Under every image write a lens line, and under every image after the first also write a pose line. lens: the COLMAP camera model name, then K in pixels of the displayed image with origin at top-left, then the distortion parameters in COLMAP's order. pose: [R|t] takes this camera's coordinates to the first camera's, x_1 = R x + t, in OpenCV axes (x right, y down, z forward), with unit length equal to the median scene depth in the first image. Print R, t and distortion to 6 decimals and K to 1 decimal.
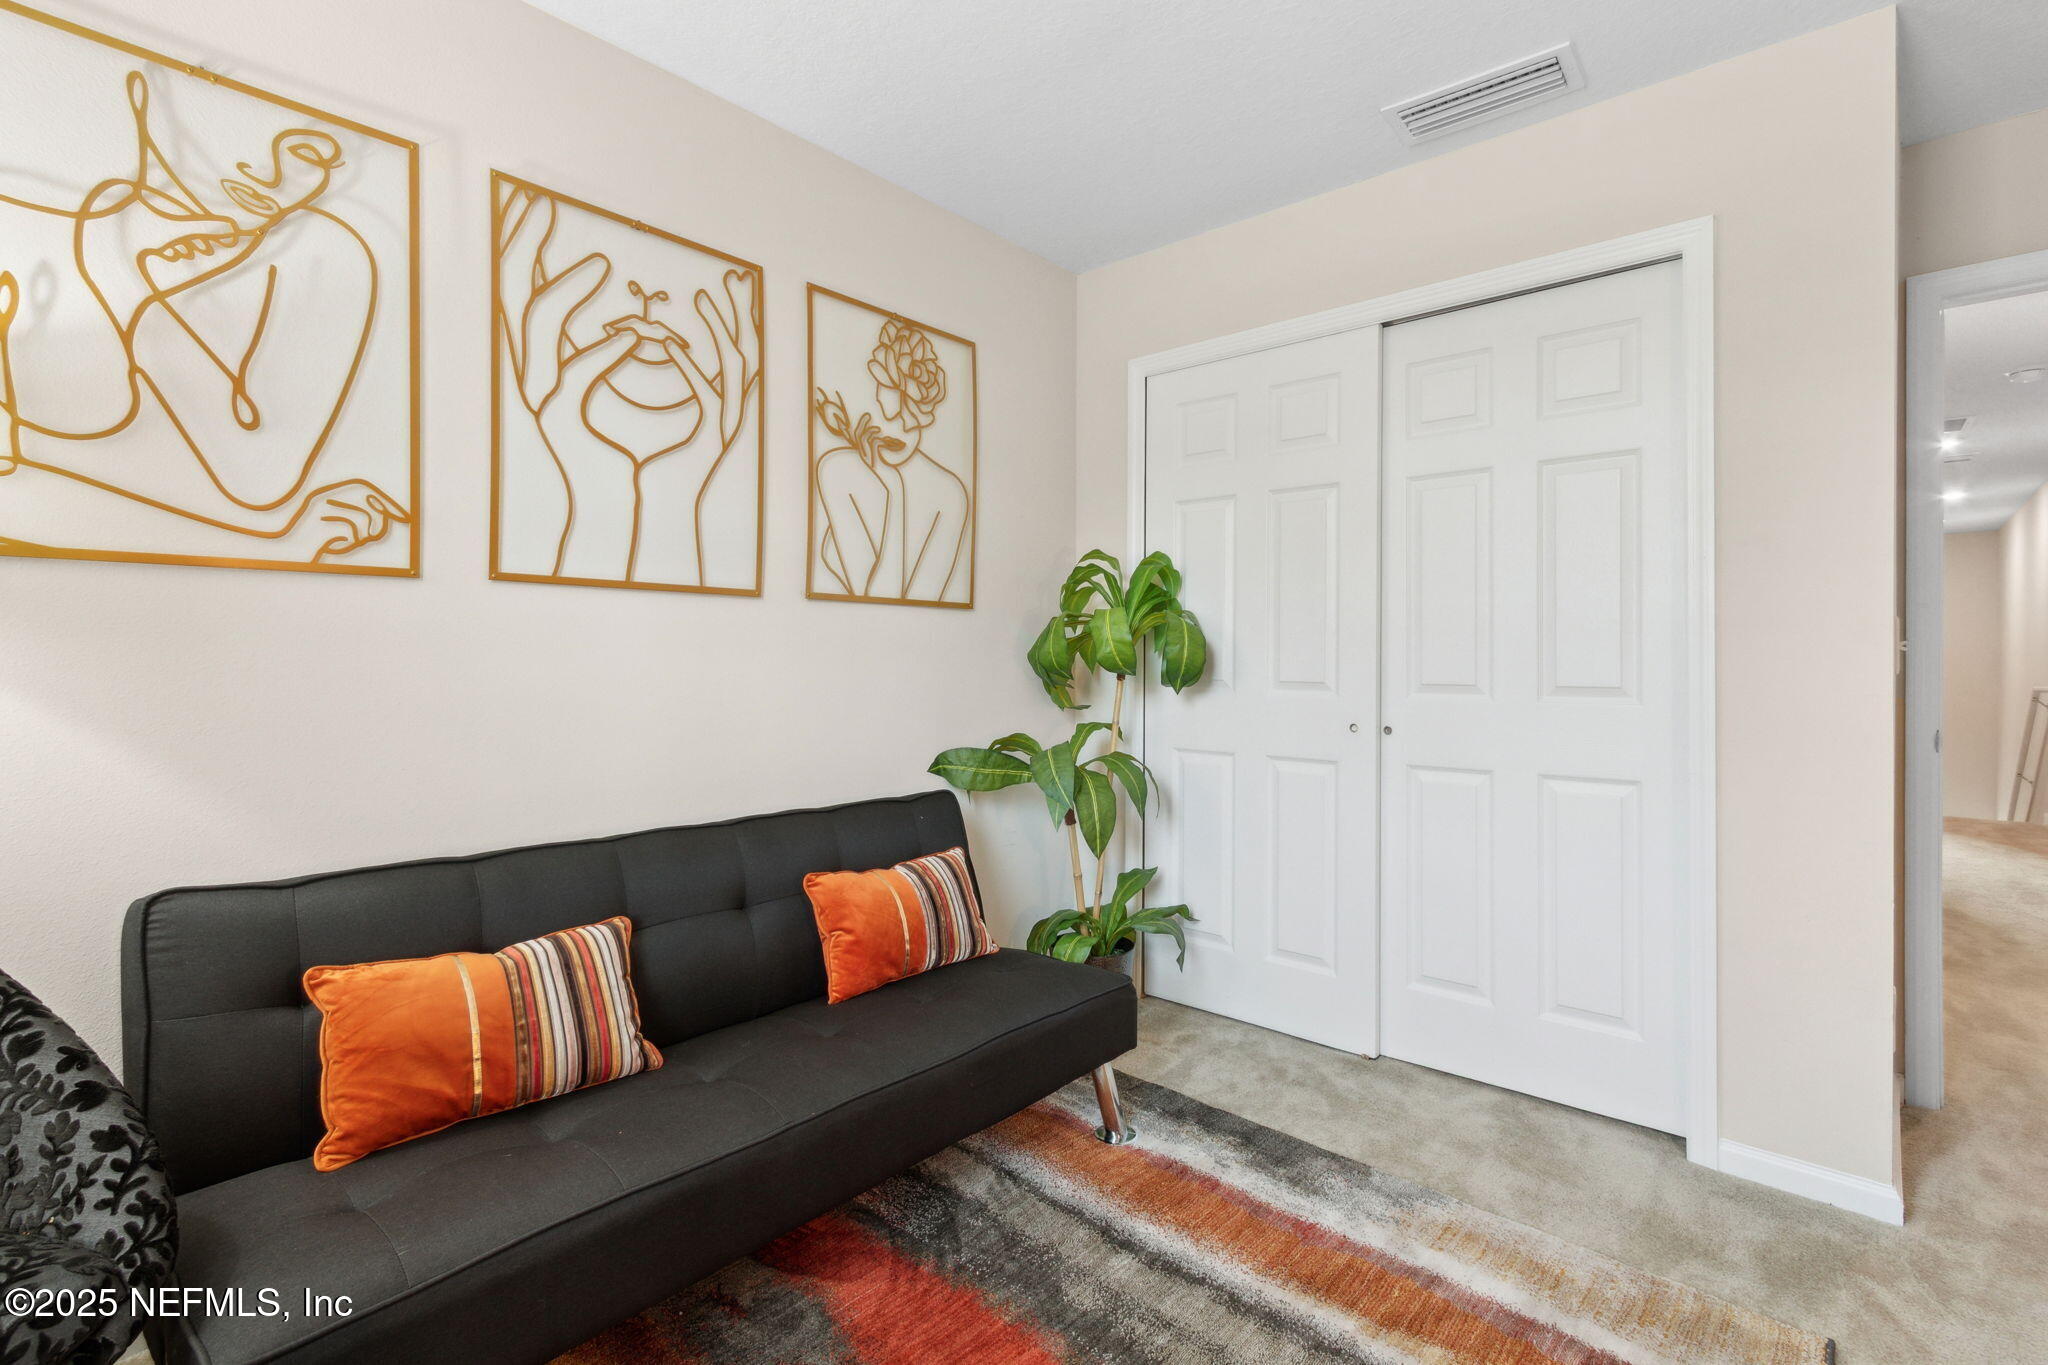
lens RADIAL K [[965.1, 0, 1027.7], [0, 965.1, 662.8], [0, 0, 1]] dist [0.001279, -0.010783]
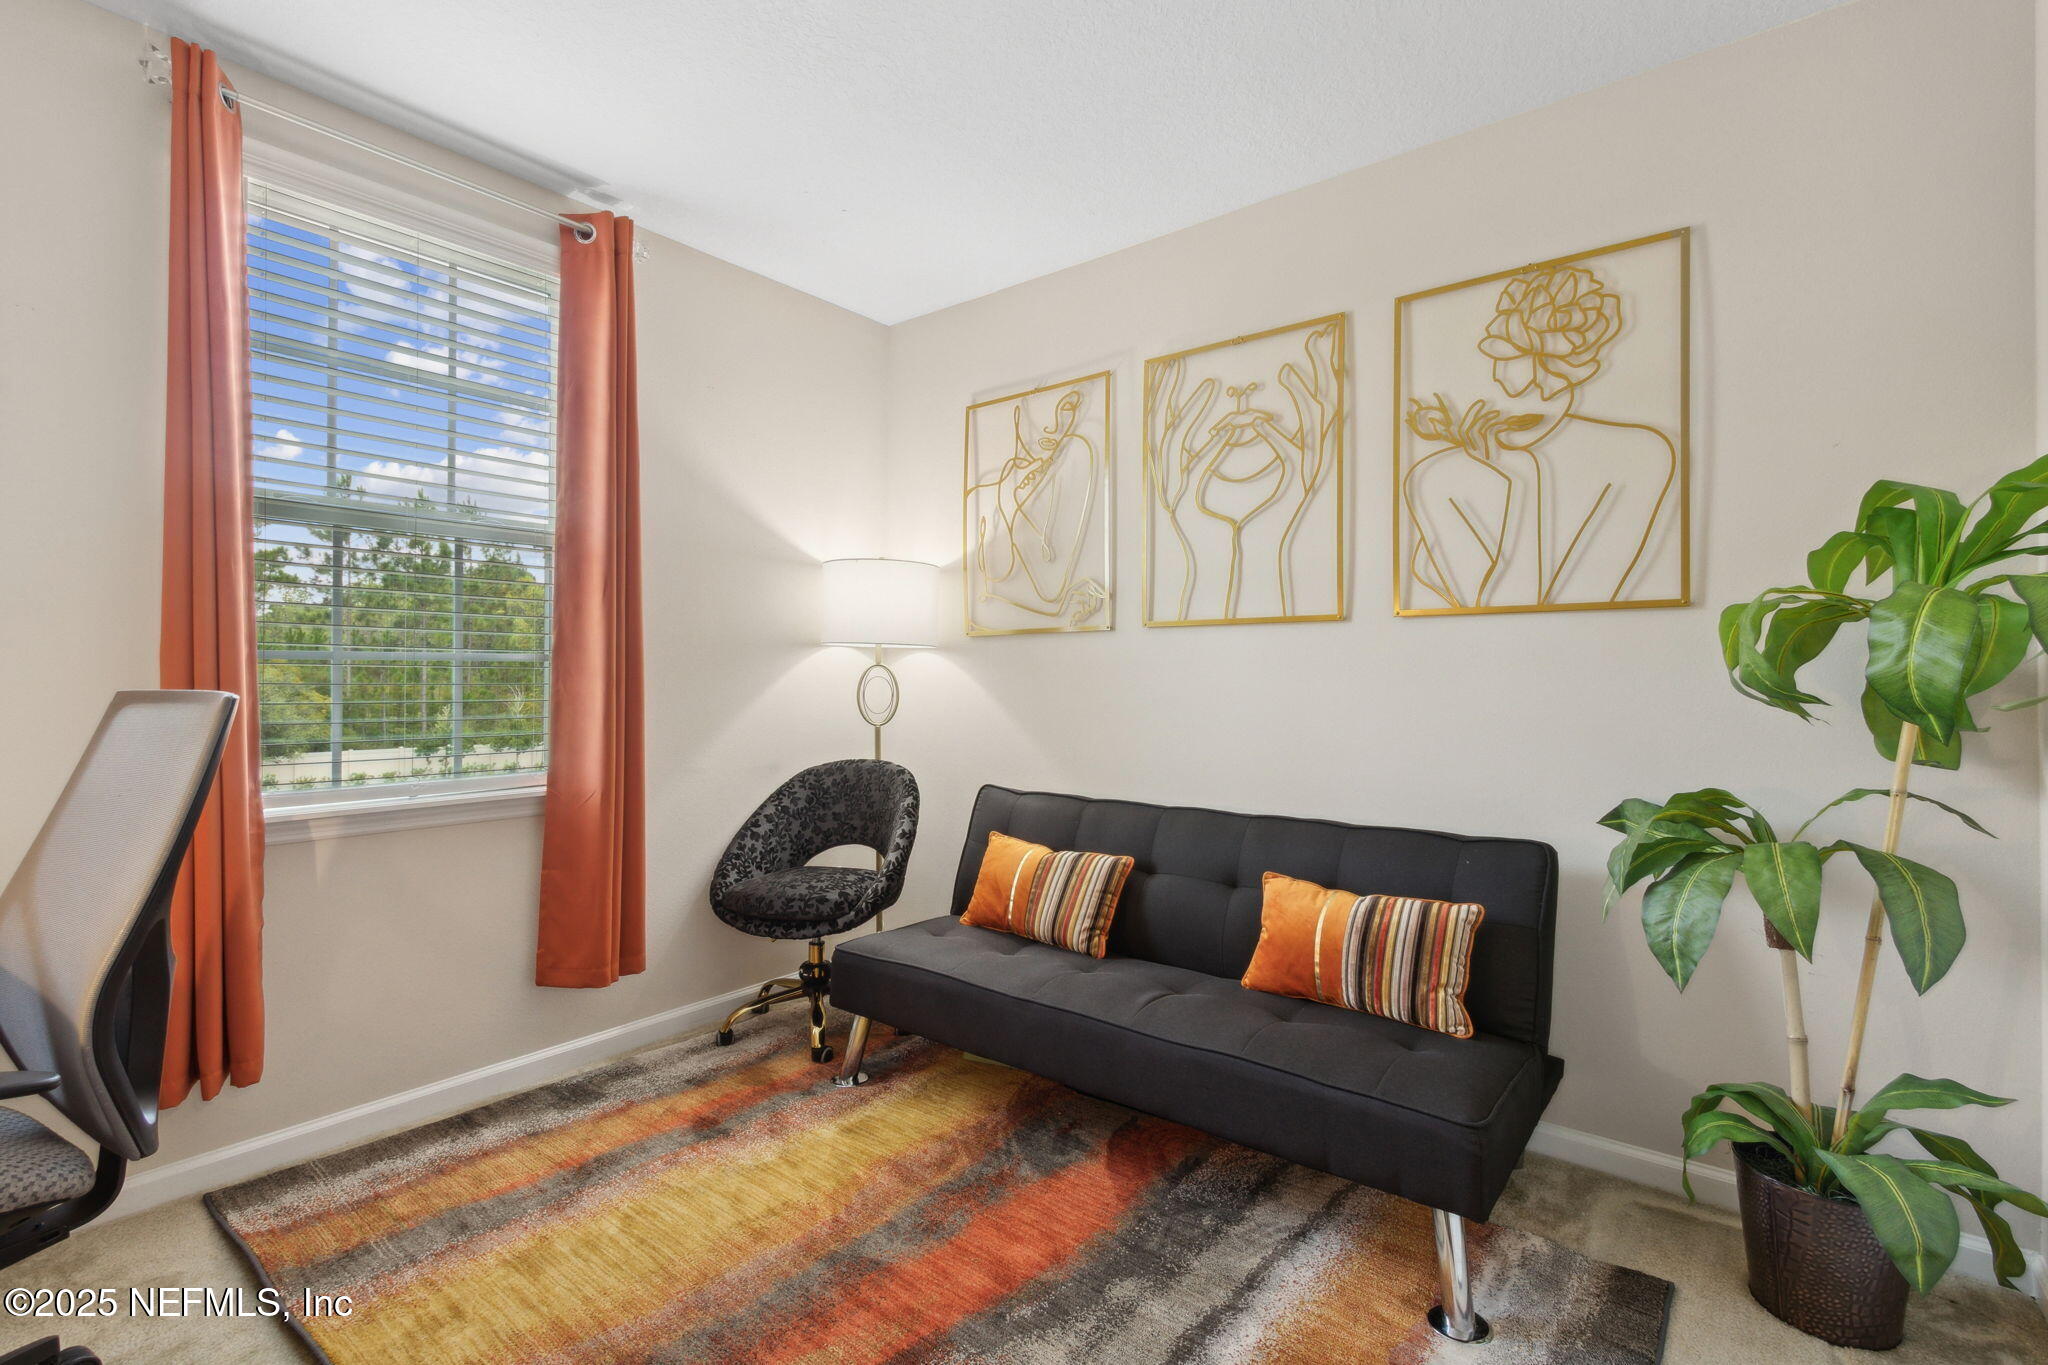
lens RADIAL K [[942.7, 0, 1024.0], [0, 942.7, 682.5], [0, 0, 1]] dist [0.005037, -0.001027]
pose [[0.025962, -0.001067, -0.999662, 0.801059], [-0.004548, 0.999989, -0.001185, 0.003541], [0.999653, 0.004577, 0.025957, 0.650614]]
